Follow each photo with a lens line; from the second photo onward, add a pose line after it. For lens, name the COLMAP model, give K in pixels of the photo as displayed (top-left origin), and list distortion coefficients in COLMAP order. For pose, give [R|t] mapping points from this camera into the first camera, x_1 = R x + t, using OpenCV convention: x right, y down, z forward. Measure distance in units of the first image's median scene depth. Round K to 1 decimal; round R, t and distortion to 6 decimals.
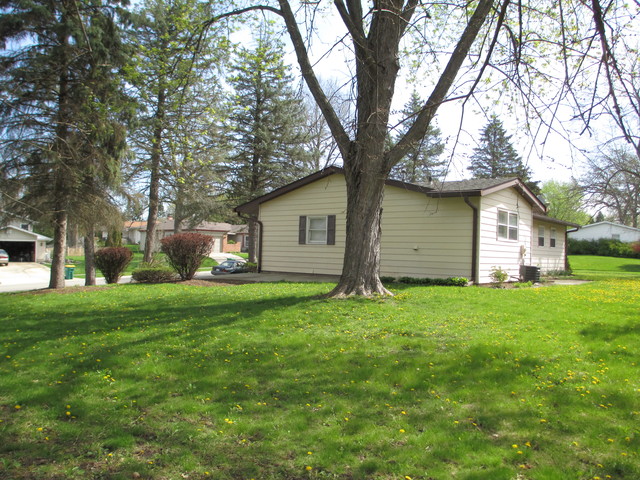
lens RADIAL K [[507.4, 0, 320.0], [0, 507.4, 240.0], [0, 0, 1]] dist [-0.067876, 0.008314]
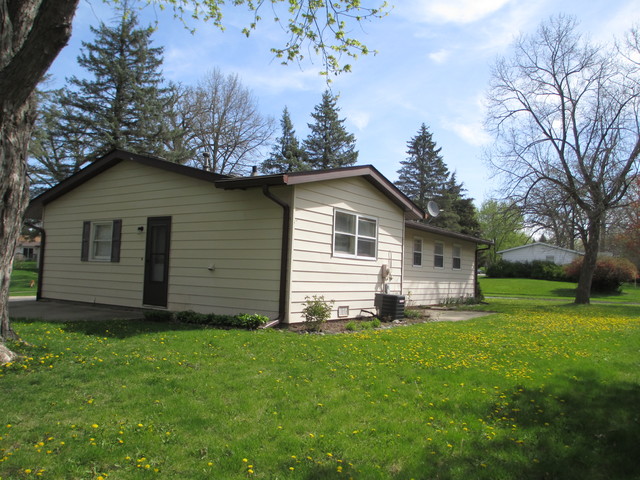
lens RADIAL K [[521.3, 0, 320.0], [0, 521.3, 240.0], [0, 0, 1]] dist [-0.073608, 0.000705]
pose [[0.994837, 0.011363, 0.100850, 0.215939], [-0.007177, 0.999102, -0.041769, 0.006251], [-0.101235, 0.040829, 0.994024, 0.256675]]
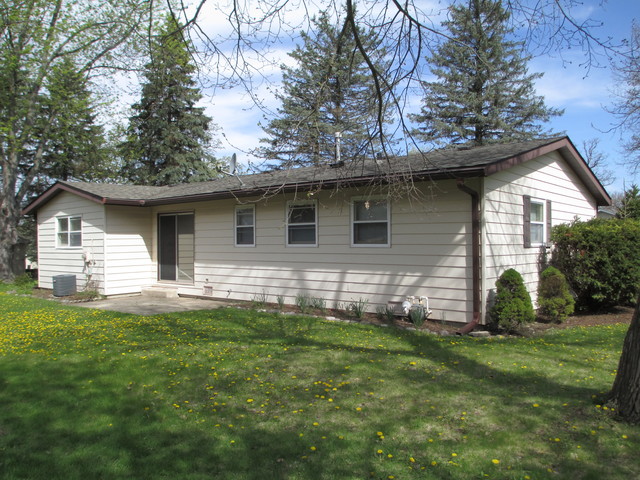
lens RADIAL K [[507.4, 0, 320.0], [0, 507.4, 240.0], [0, 0, 1]] dist [-0.067876, 0.008314]
pose [[-0.018418, -0.036621, -0.999159, 1.119230], [0.035315, 0.998682, -0.037255, 0.033558], [0.999207, -0.035971, -0.017101, 1.271665]]
